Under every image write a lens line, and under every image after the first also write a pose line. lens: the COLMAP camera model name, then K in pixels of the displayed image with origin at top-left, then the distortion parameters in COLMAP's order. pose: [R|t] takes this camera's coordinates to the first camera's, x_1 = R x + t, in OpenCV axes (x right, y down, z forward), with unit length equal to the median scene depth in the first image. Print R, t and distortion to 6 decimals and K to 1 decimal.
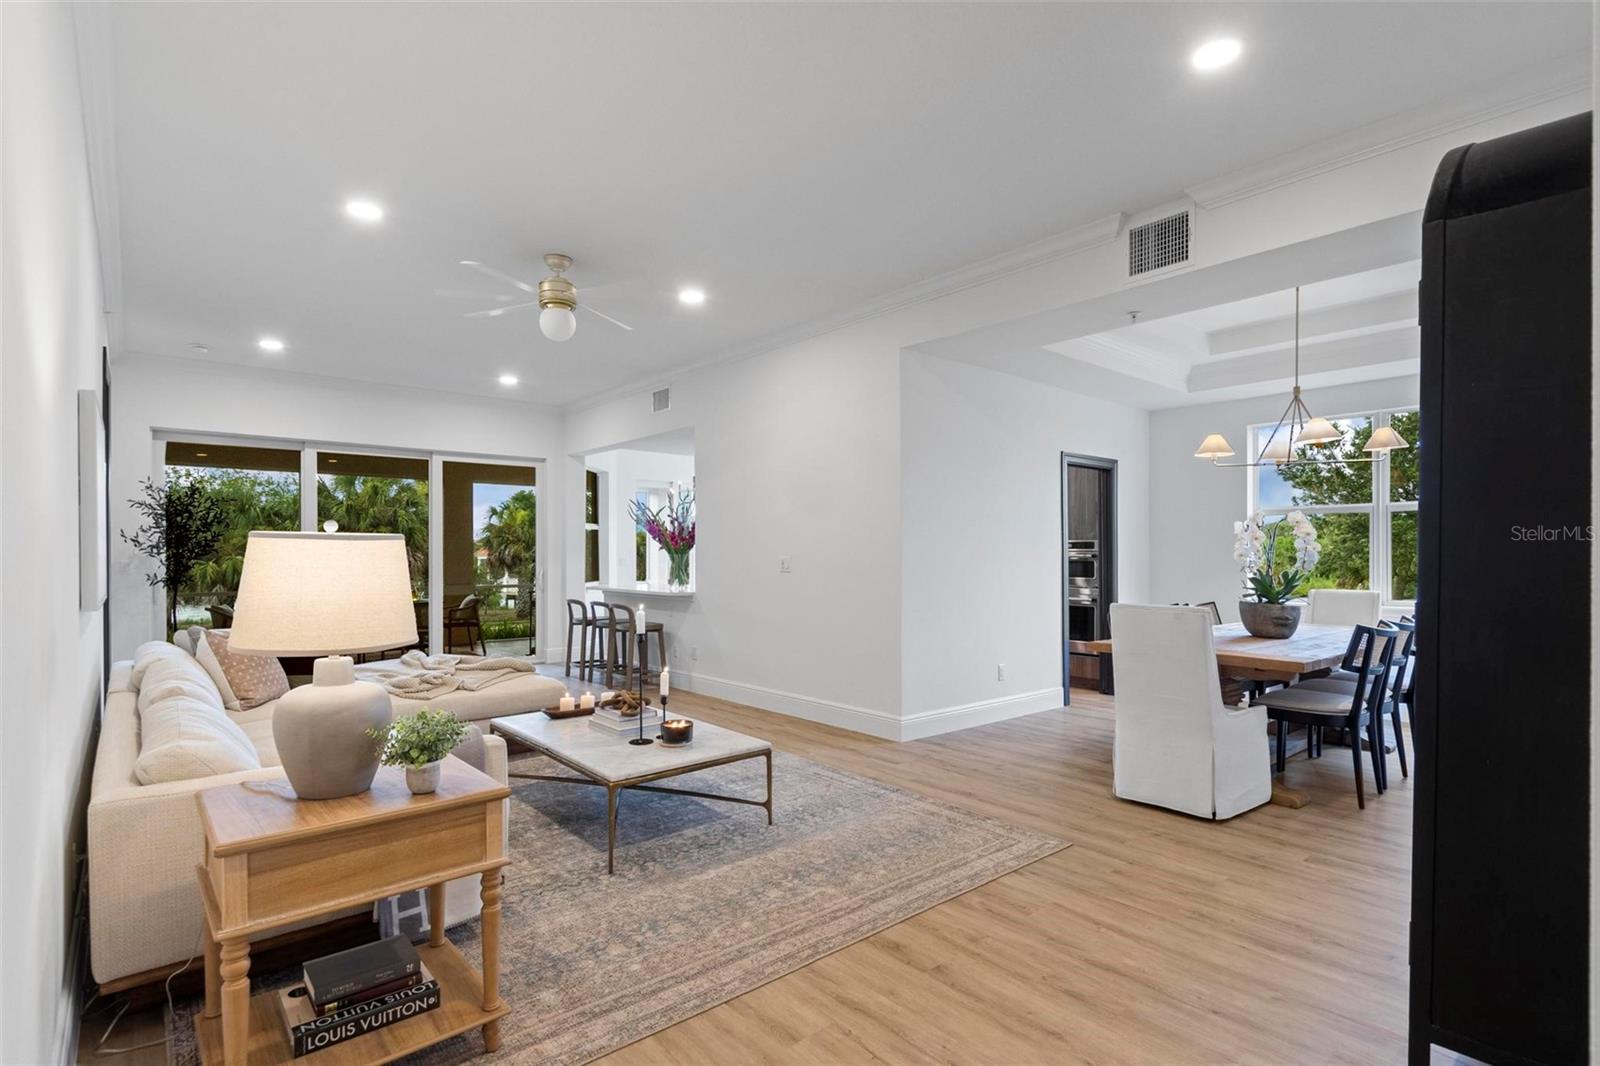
lens RADIAL K [[778.2, 0, 798.0], [0, 778.2, 544.2], [0, 0, 1]] dist [0.005120, 0.000266]
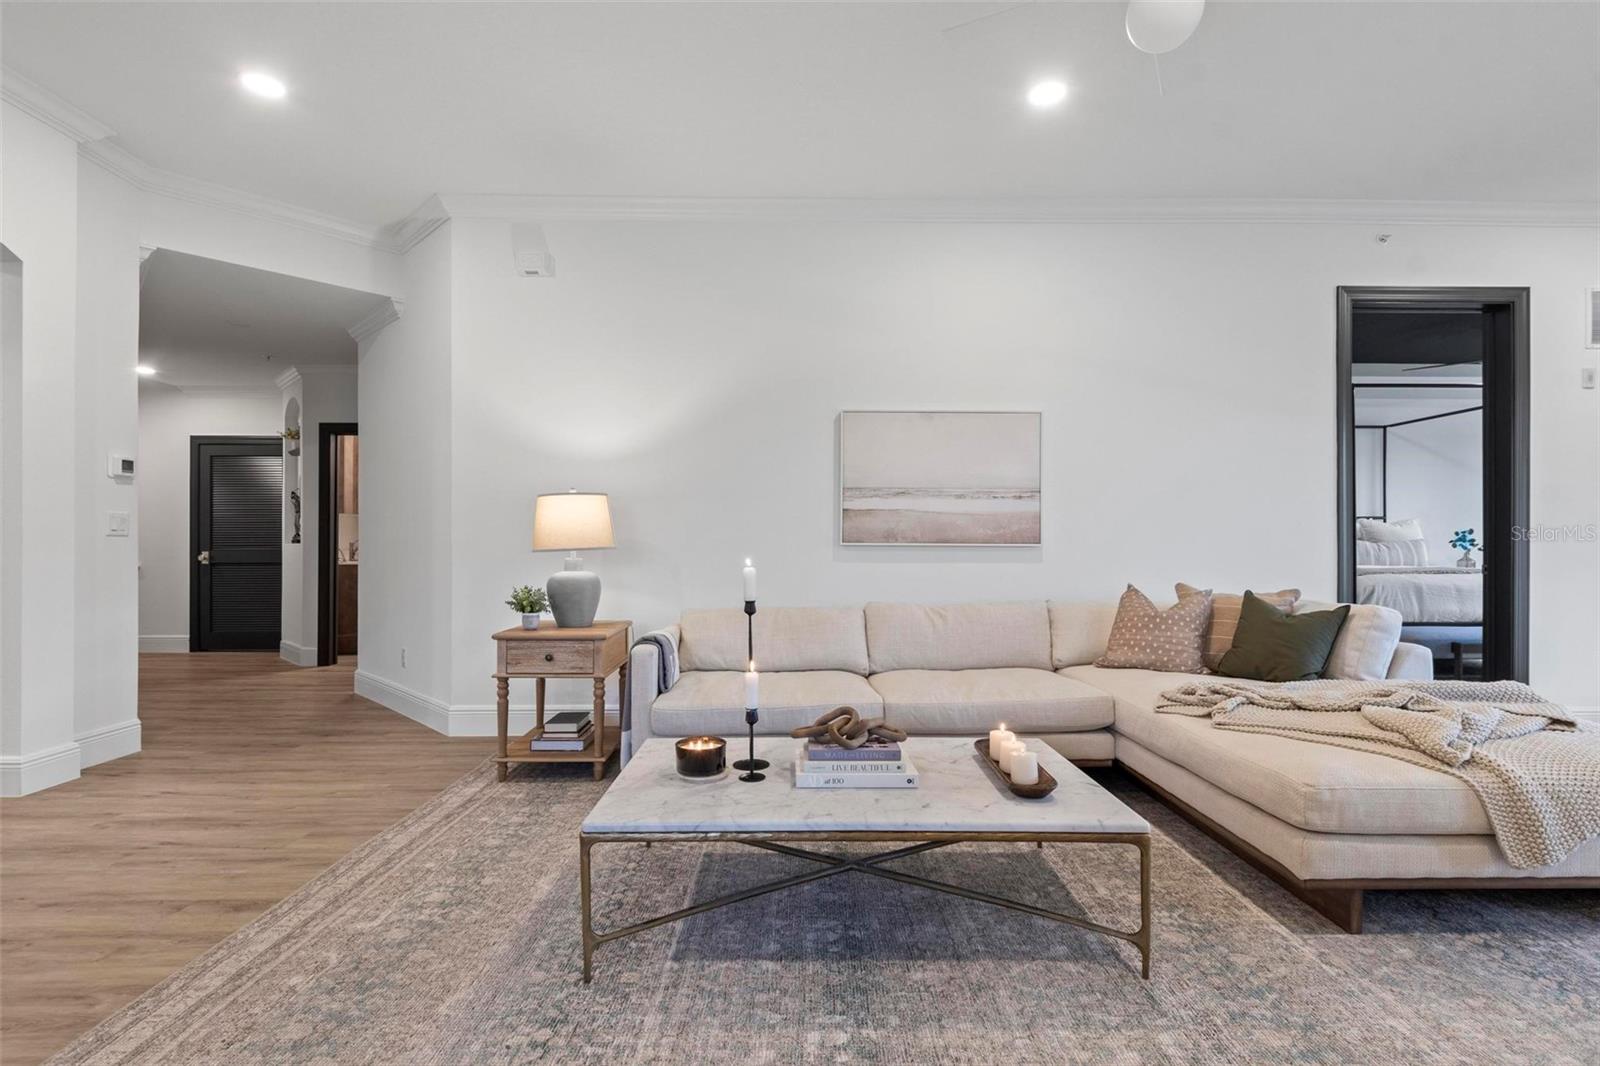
lens RADIAL K [[739.8, 0, 800.2], [0, 739.8, 544.9], [0, 0, 1]] dist [0.000043, -0.000432]
pose [[-0.641954, -0.001139, -0.766743, 0.327665], [0.005870, 0.999962, -0.006400, 0.088667], [0.766721, -0.008609, -0.641923, 1.839626]]
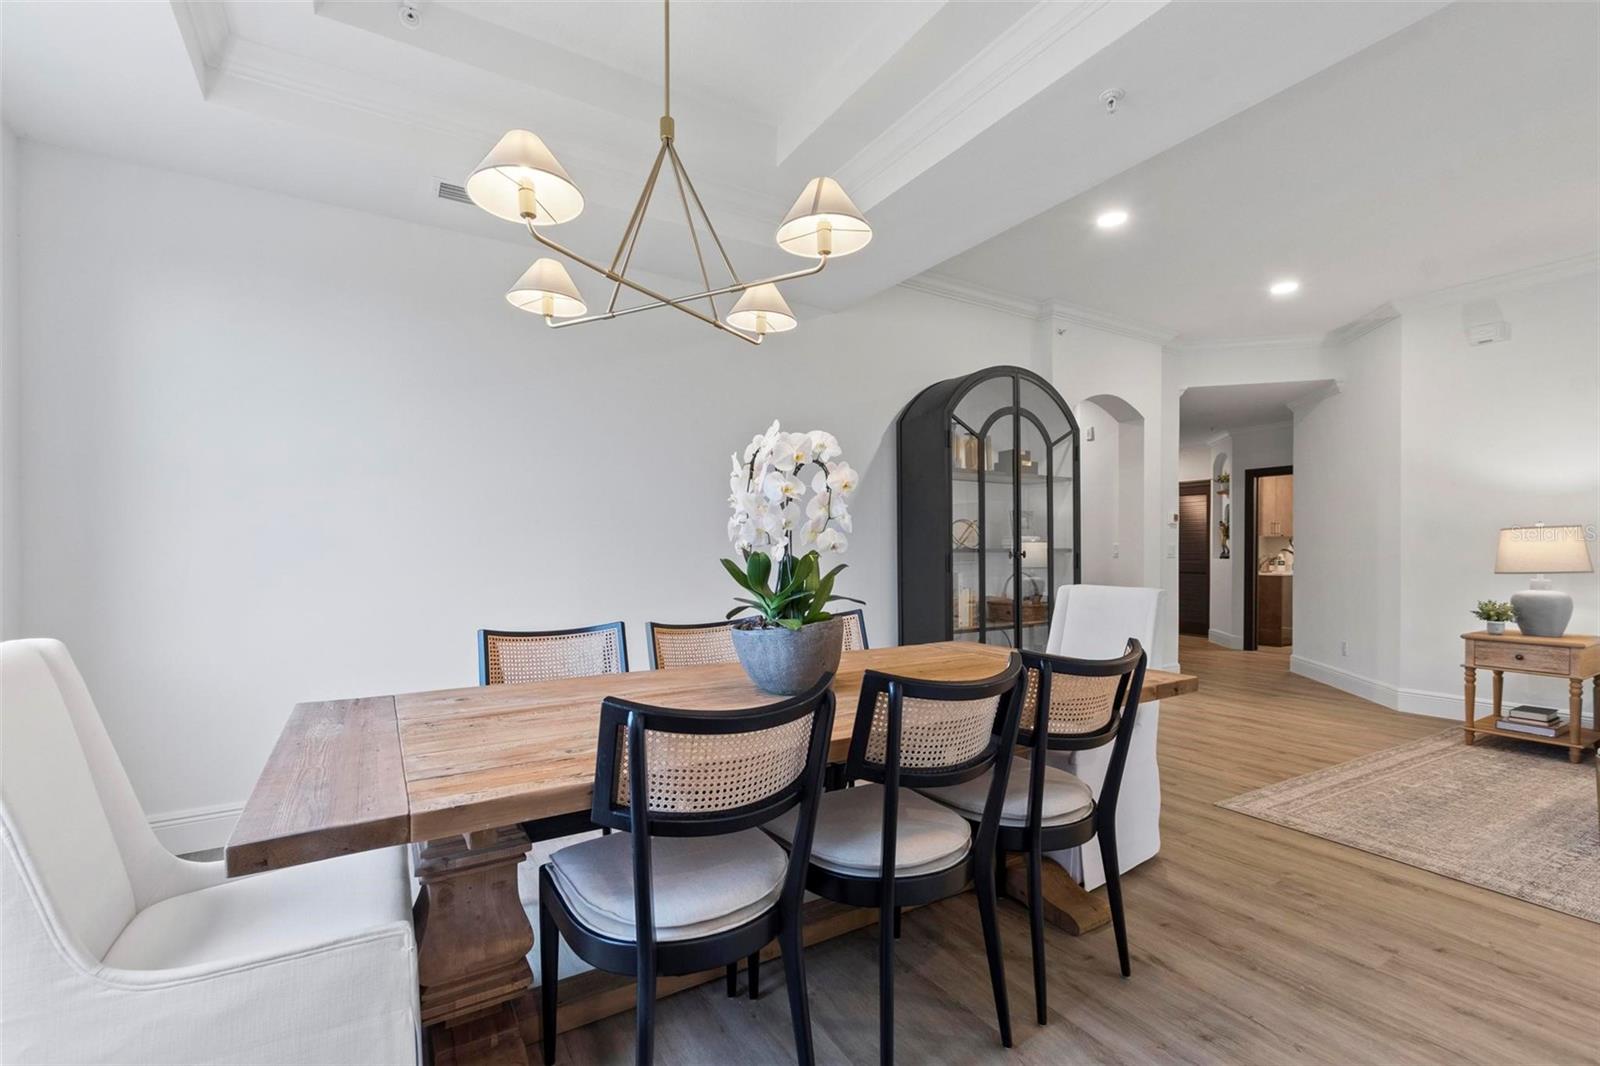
lens RADIAL K [[700.5, 0, 790.8], [0, 700.5, 555.4], [0, 0, 1]] dist [0.001552, -0.000647]
pose [[-0.985629, -0.003997, 0.168878, 0.908501], [-0.004535, 0.999986, -0.002797, 0.061345], [-0.168864, -0.003523, -0.985633, 2.440240]]
